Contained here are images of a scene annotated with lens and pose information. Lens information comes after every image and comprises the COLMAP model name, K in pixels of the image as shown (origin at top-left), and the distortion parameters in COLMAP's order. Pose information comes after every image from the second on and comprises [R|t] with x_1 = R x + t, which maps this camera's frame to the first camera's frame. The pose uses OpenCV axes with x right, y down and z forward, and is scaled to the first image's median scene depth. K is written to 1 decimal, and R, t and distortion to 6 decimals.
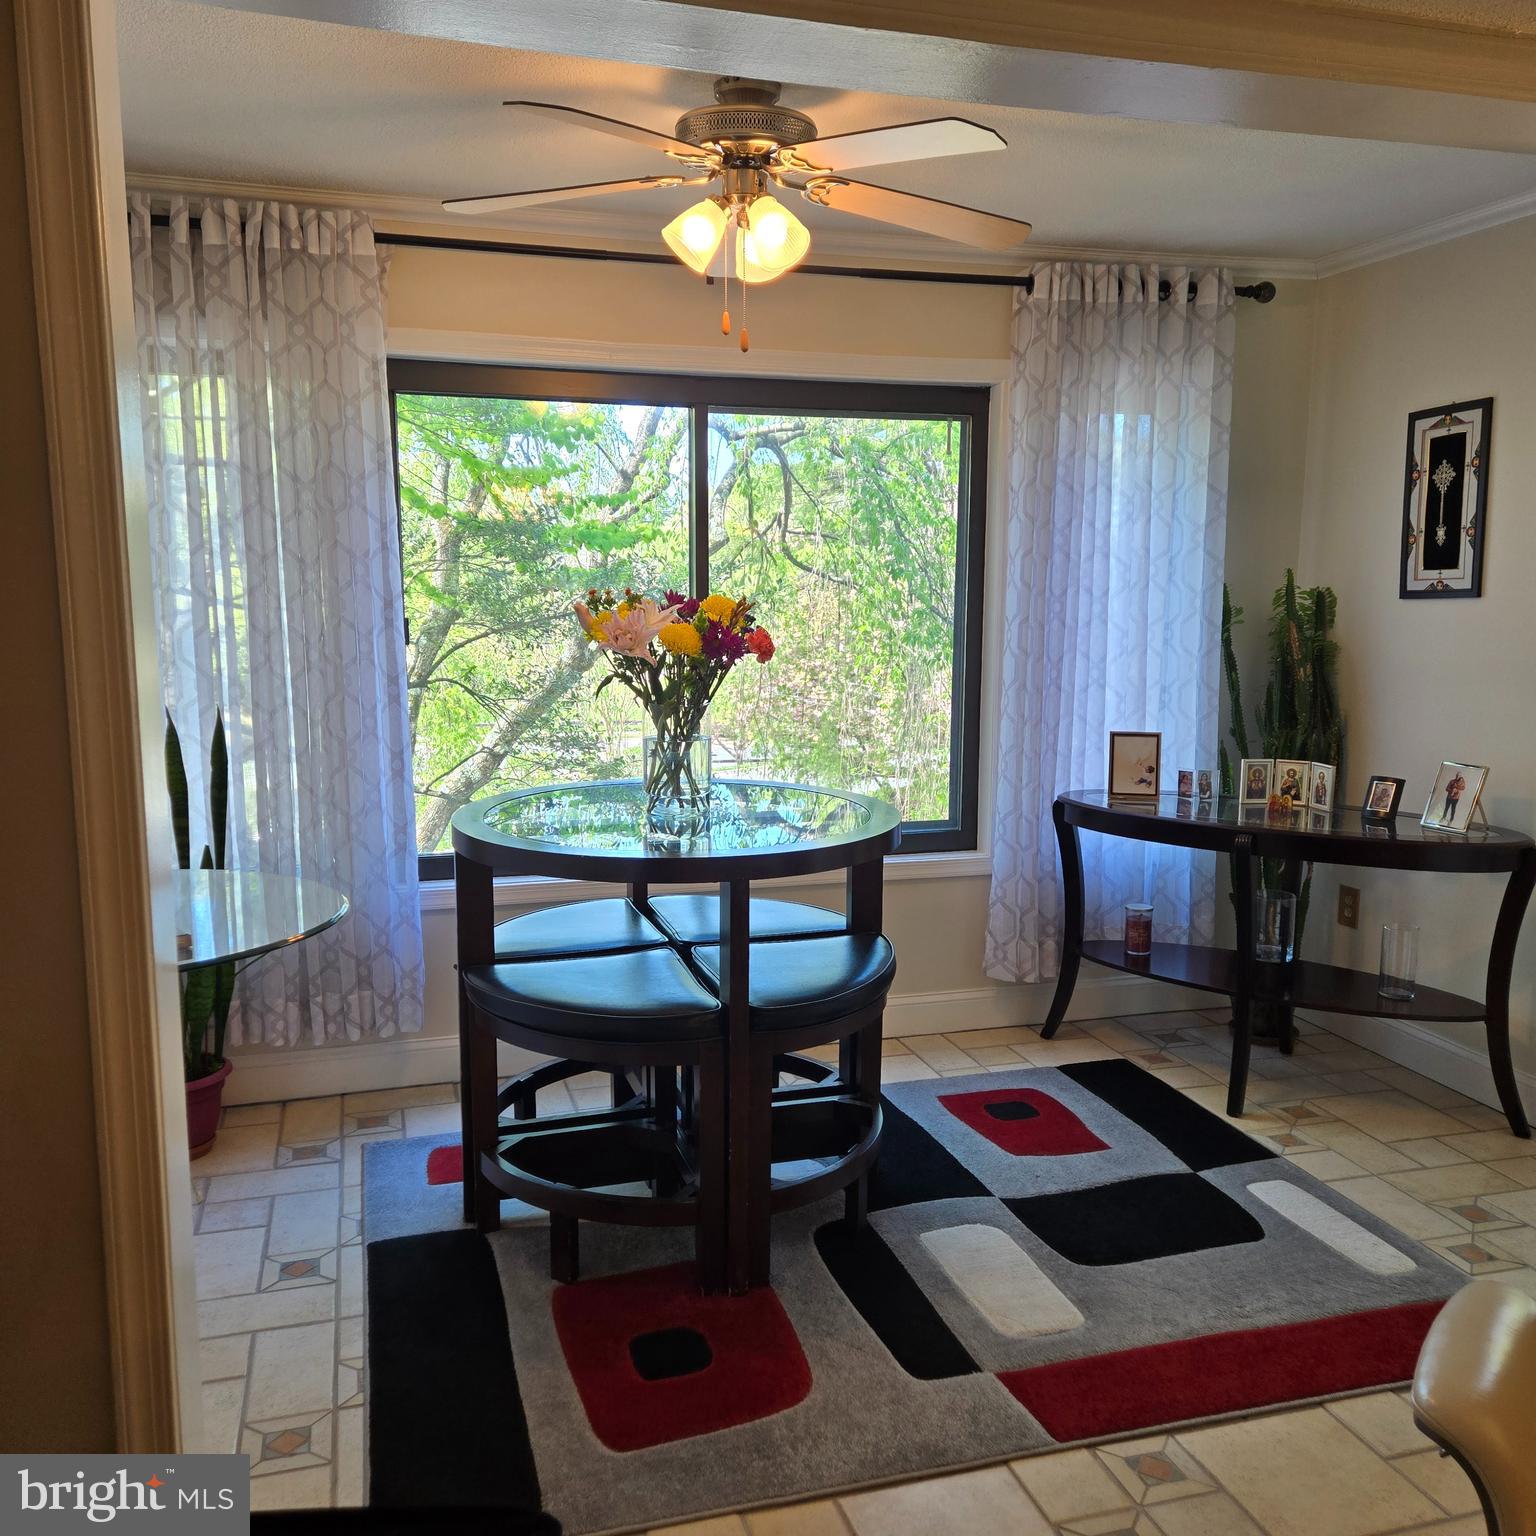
lens RADIAL K [[1373.9, 0, 771.3], [0, 1373.9, 764.2], [0, 0, 1]] dist [0.086874, -0.084132]
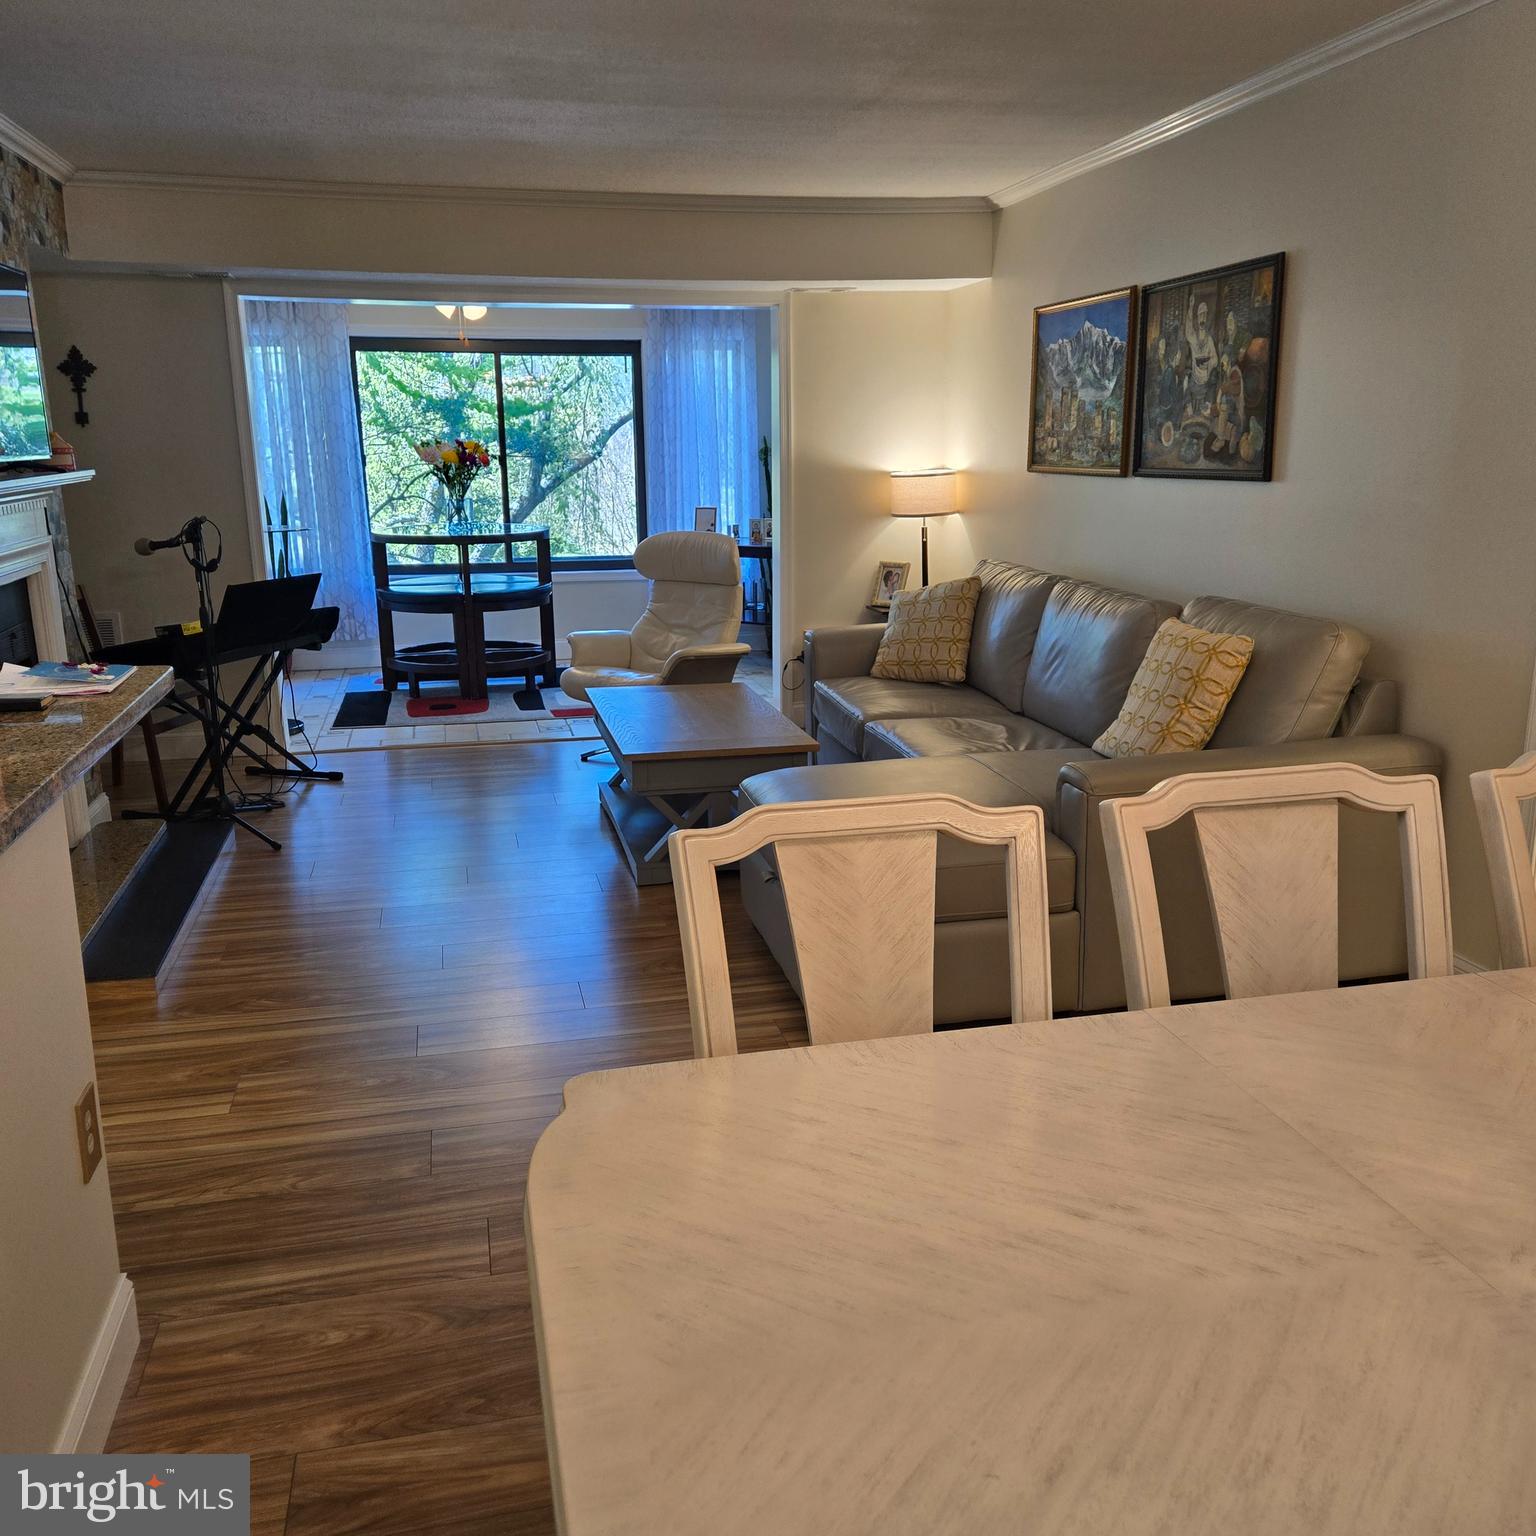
lens RADIAL K [[1373.9, 0, 761.0], [0, 1373.9, 775.1], [0, 0, 1]] dist [0.086874, -0.084132]
pose [[0.998726, 0.001373, -0.050435, 0.539201], [0.003865, 0.994610, 0.103612, 0.197850], [0.050306, -0.103675, 0.993338, -1.372320]]
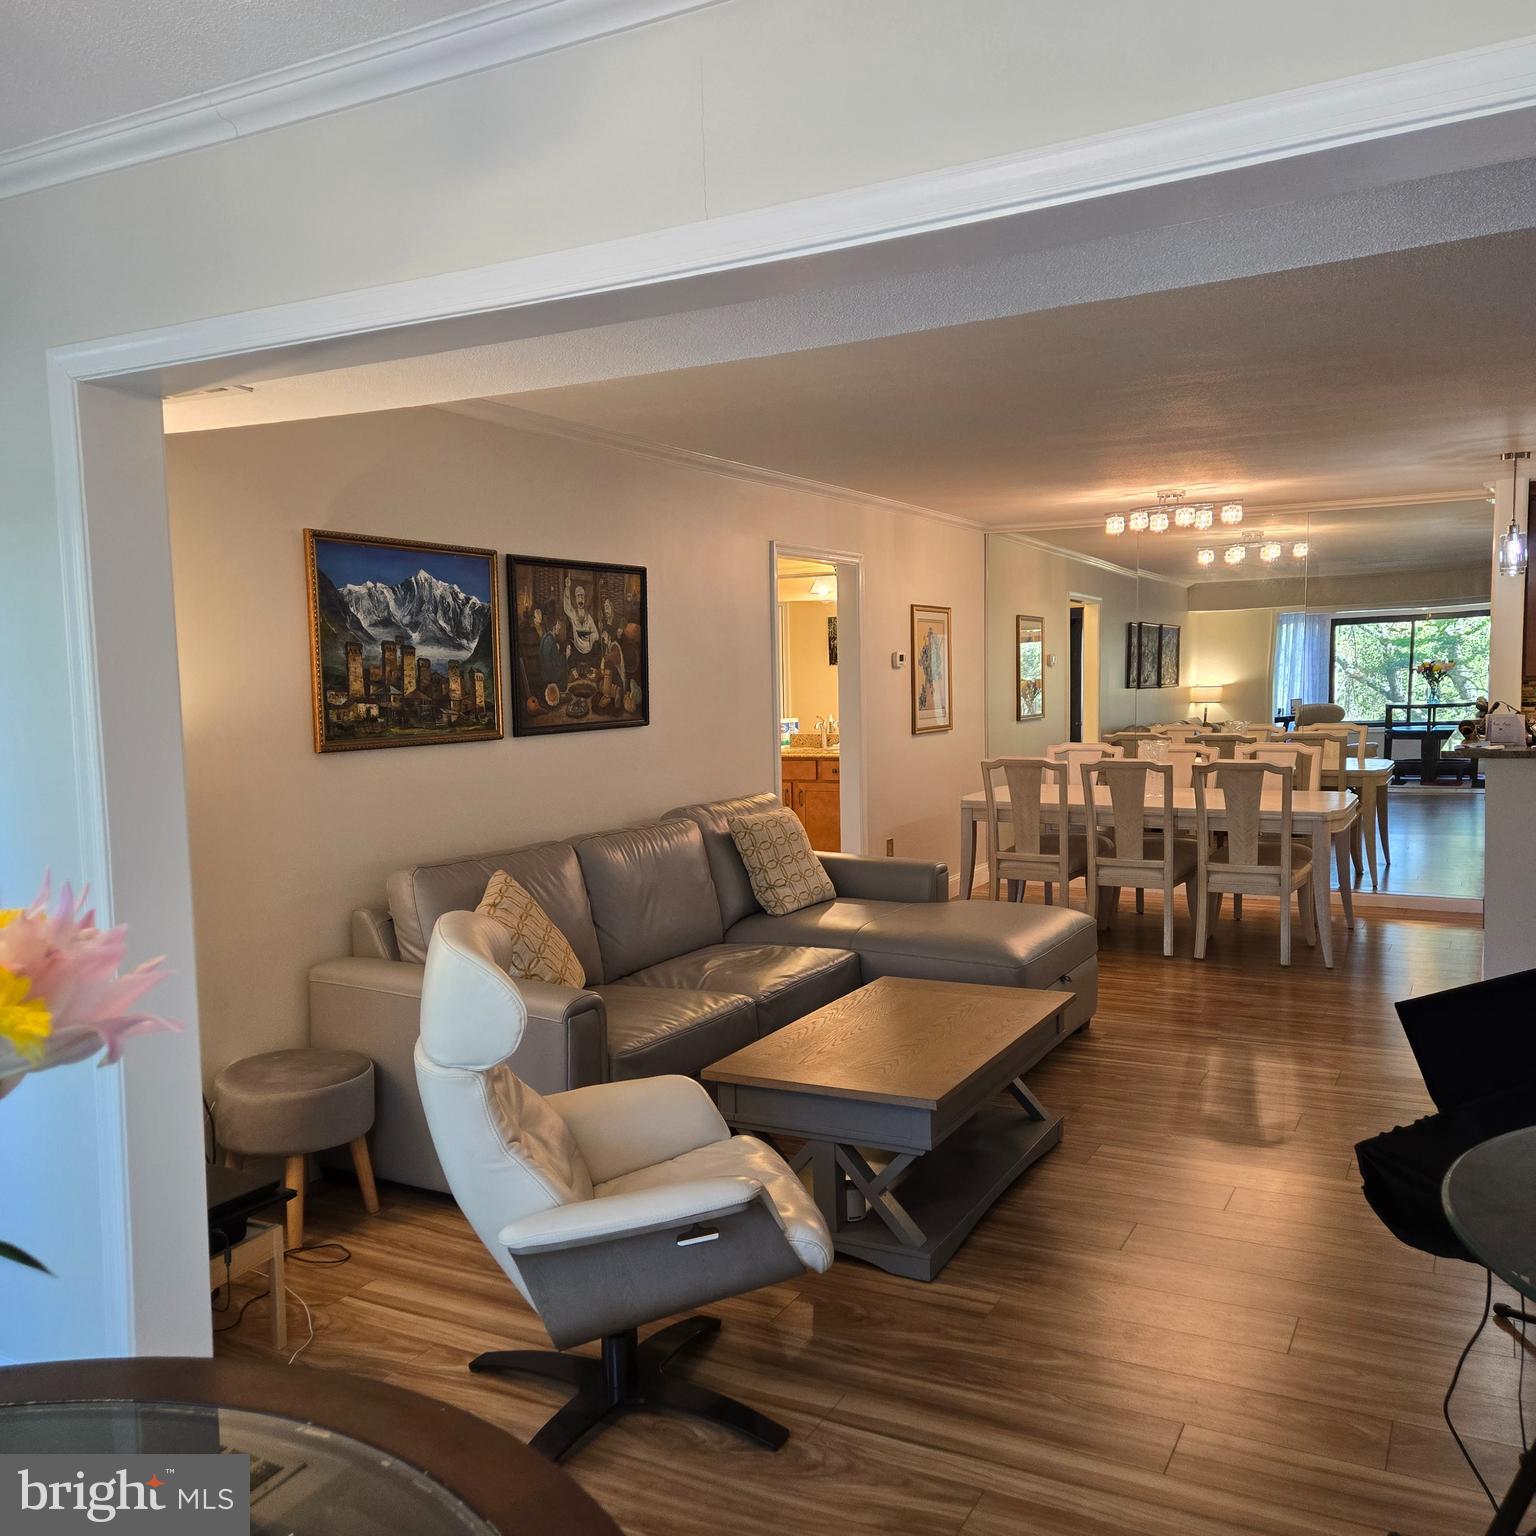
lens RADIAL K [[1373.9, 0, 759.1], [0, 1373.9, 783.5], [0, 0, 1]] dist [0.086874, -0.084132]
pose [[-0.717749, -0.039107, 0.695203, -0.294904], [0.116805, 0.977511, 0.175581, -0.123725], [-0.686435, 0.207226, -0.697040, 0.875070]]
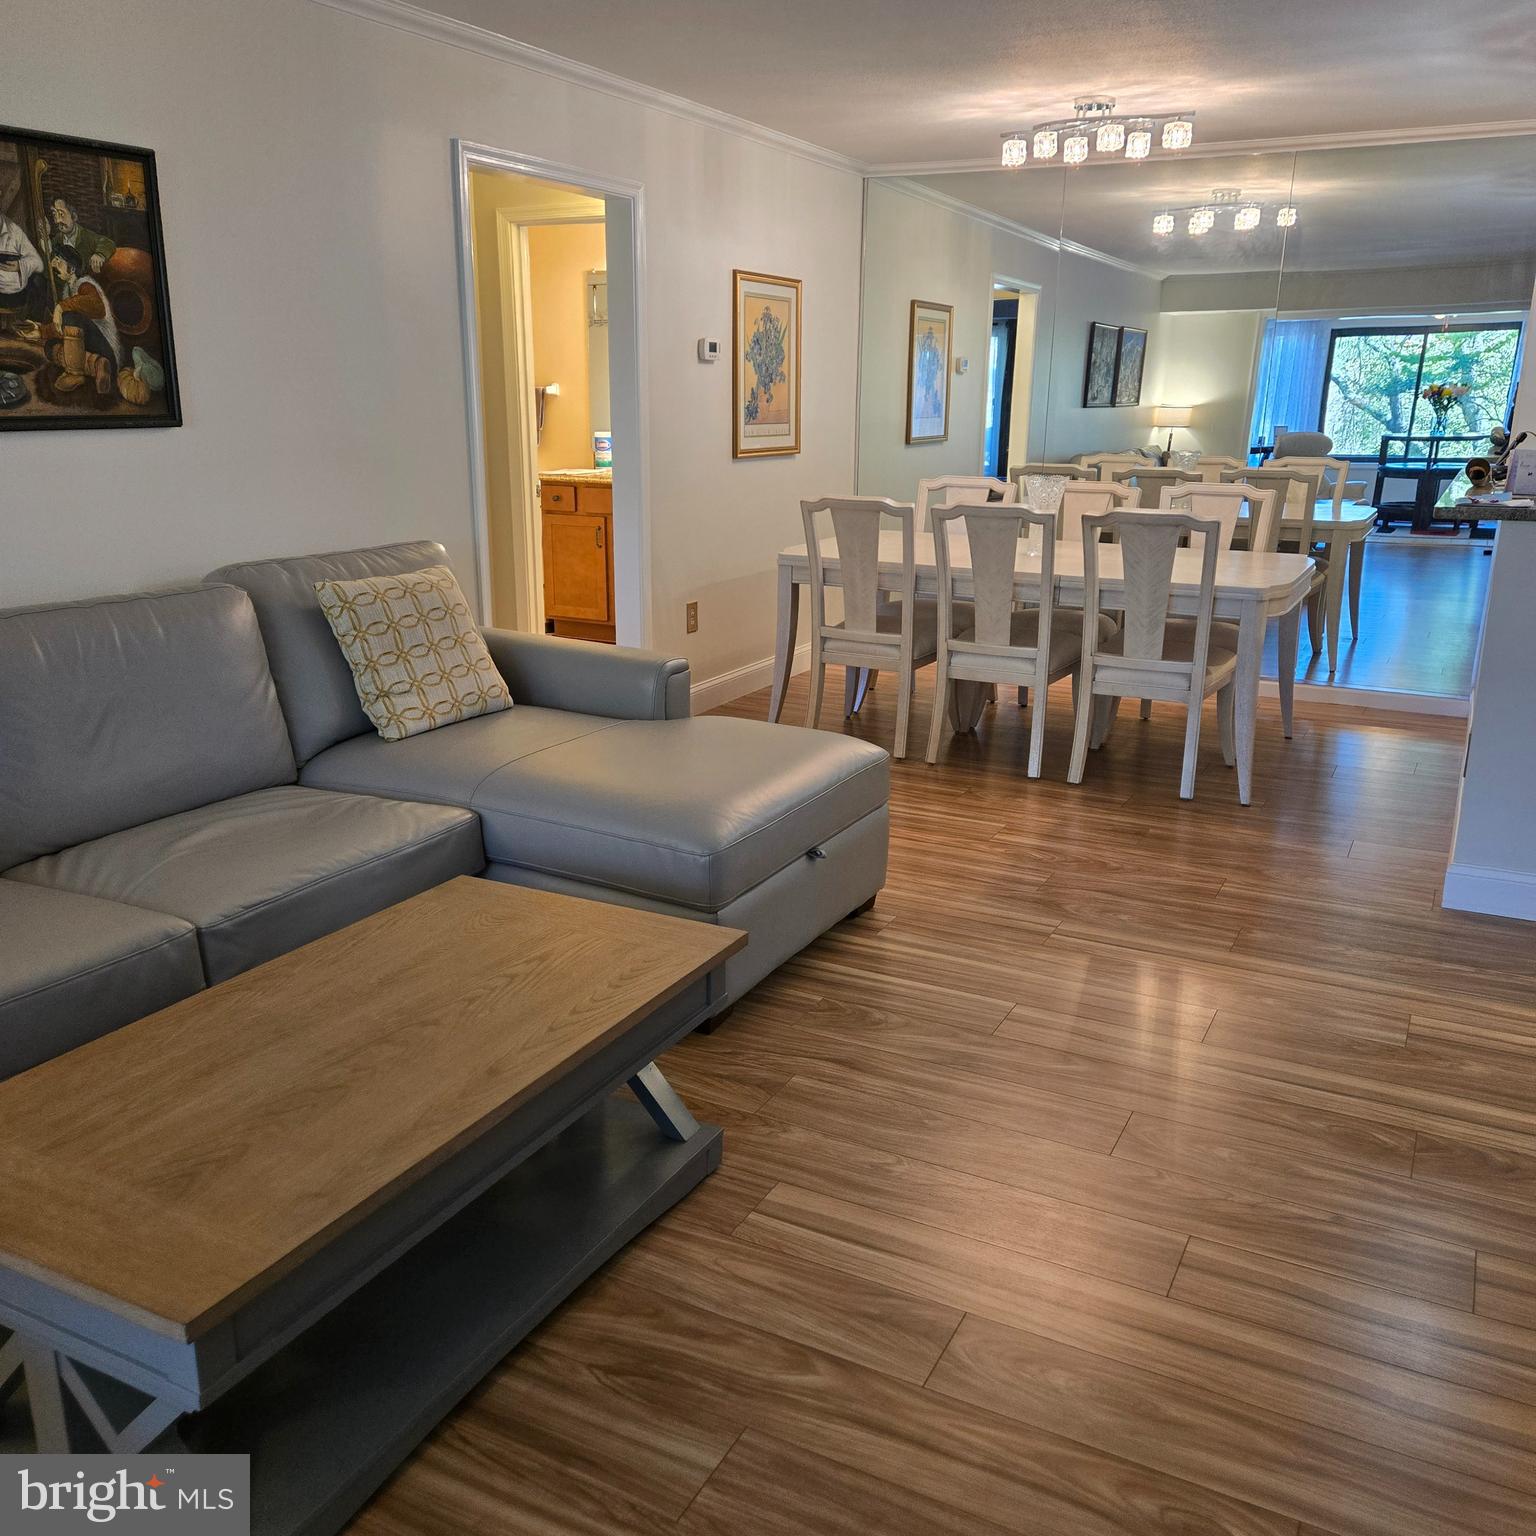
lens RADIAL K [[1373.9, 0, 765.6], [0, 1373.9, 770.5], [0, 0, 1]] dist [0.086874, -0.084132]
pose [[-0.724529, -0.189348, 0.662726, -0.104005], [0.086031, 0.929161, 0.359525, -0.019828], [-0.683855, 0.317502, -0.656914, 0.288561]]
